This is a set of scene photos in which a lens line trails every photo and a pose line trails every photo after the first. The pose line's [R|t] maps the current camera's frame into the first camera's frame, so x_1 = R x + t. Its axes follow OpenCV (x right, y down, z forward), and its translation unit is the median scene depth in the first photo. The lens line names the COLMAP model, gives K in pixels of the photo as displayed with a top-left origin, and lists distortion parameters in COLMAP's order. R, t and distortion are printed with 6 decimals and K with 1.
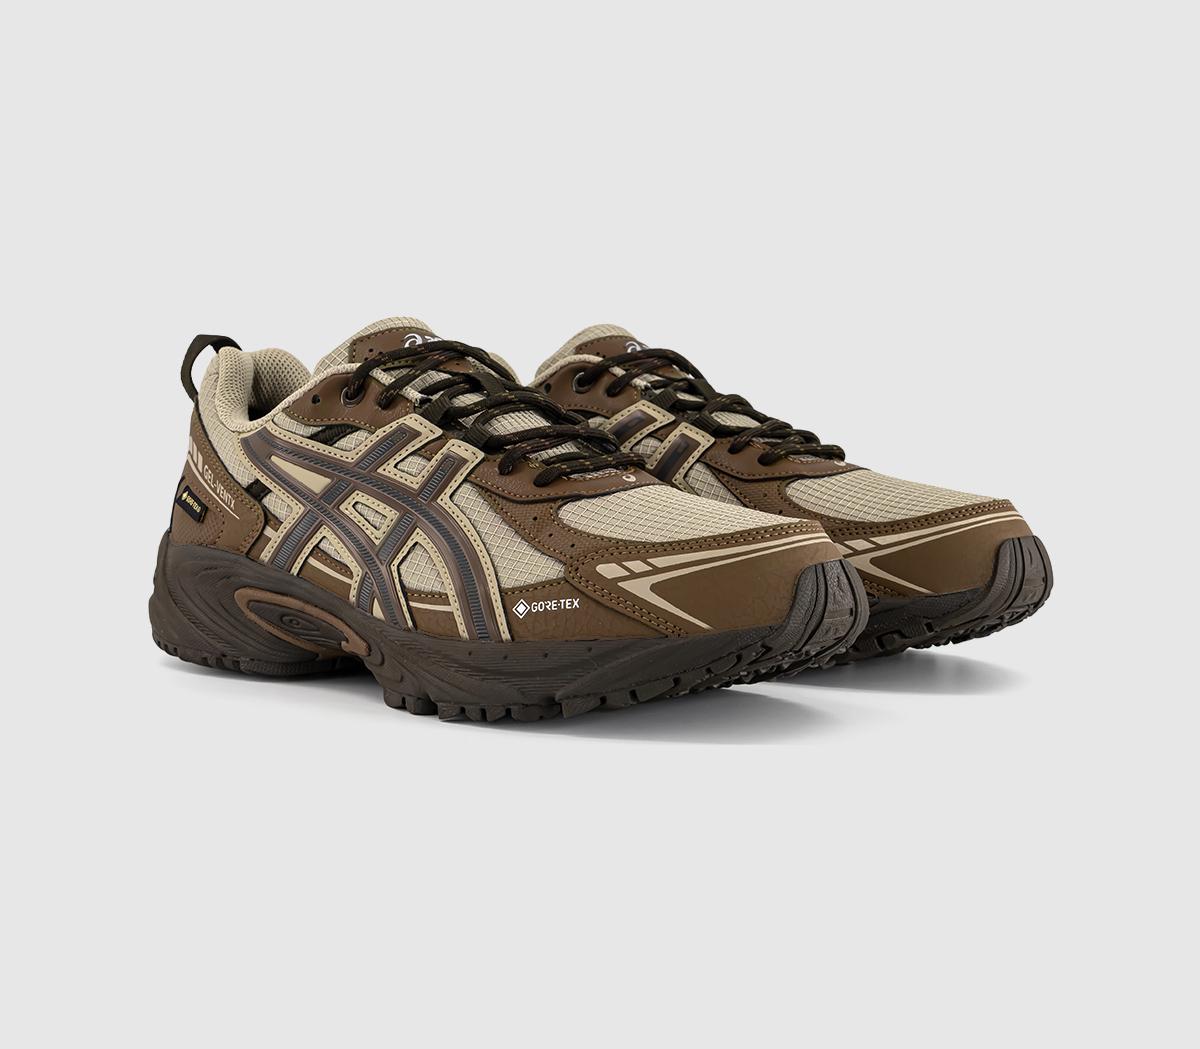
lens RADIAL K [[1762.5, 0, 600.0], [0, 1762.5, 524.5], [0, 0, 1]] dist [0.009025, 0.039096]
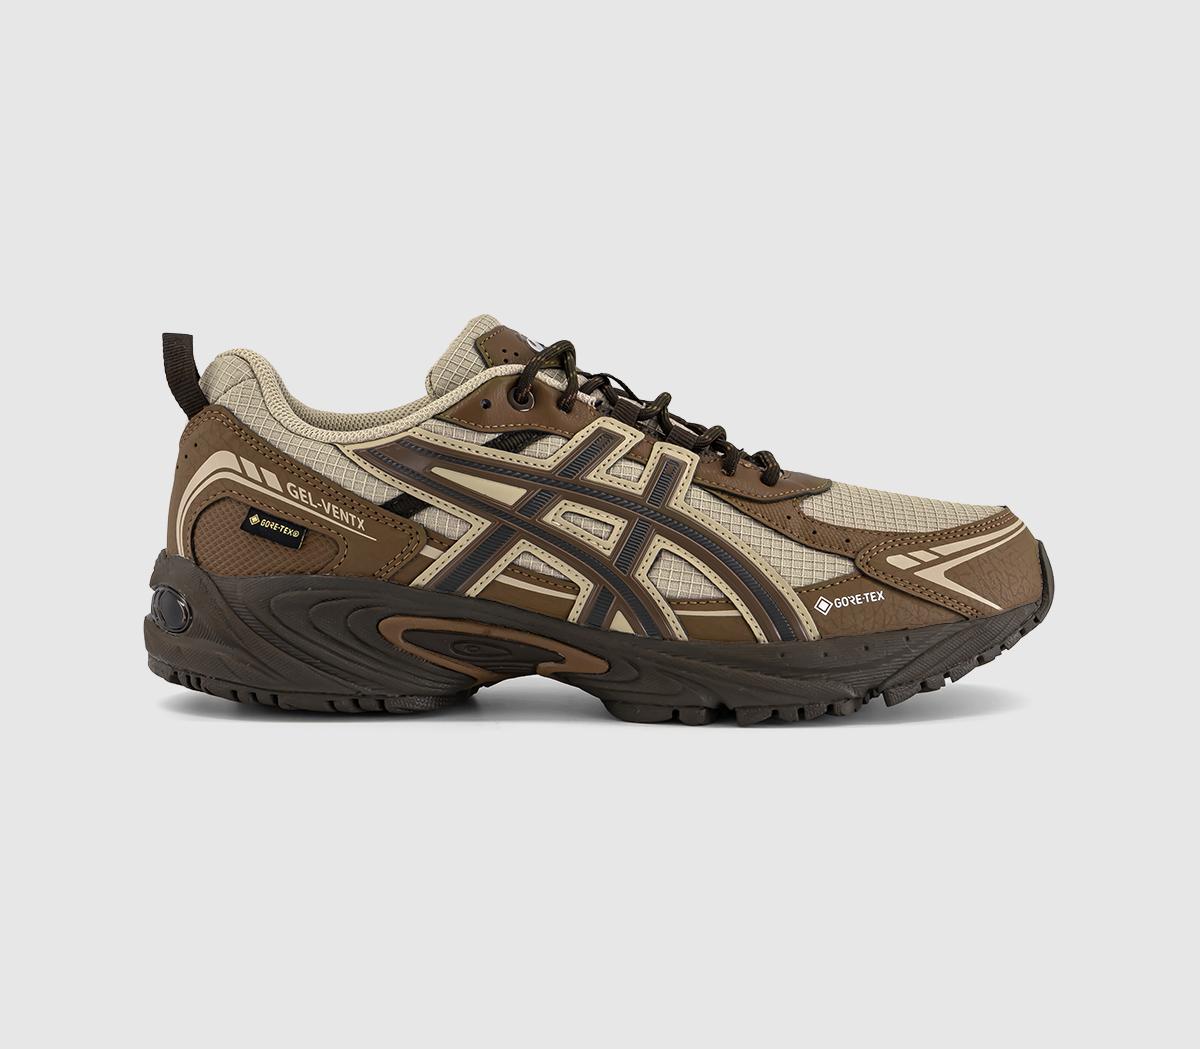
lens RADIAL K [[1762.5, 0, 600.0], [0, 1762.5, 524.5], [0, 0, 1]] dist [0.009025, 0.039096]
pose [[0.824500, -0.054693, 0.563212, -0.654440], [0.056649, 0.998296, 0.014013, -0.018411], [-0.563019, 0.020352, 0.826194, 0.216722]]
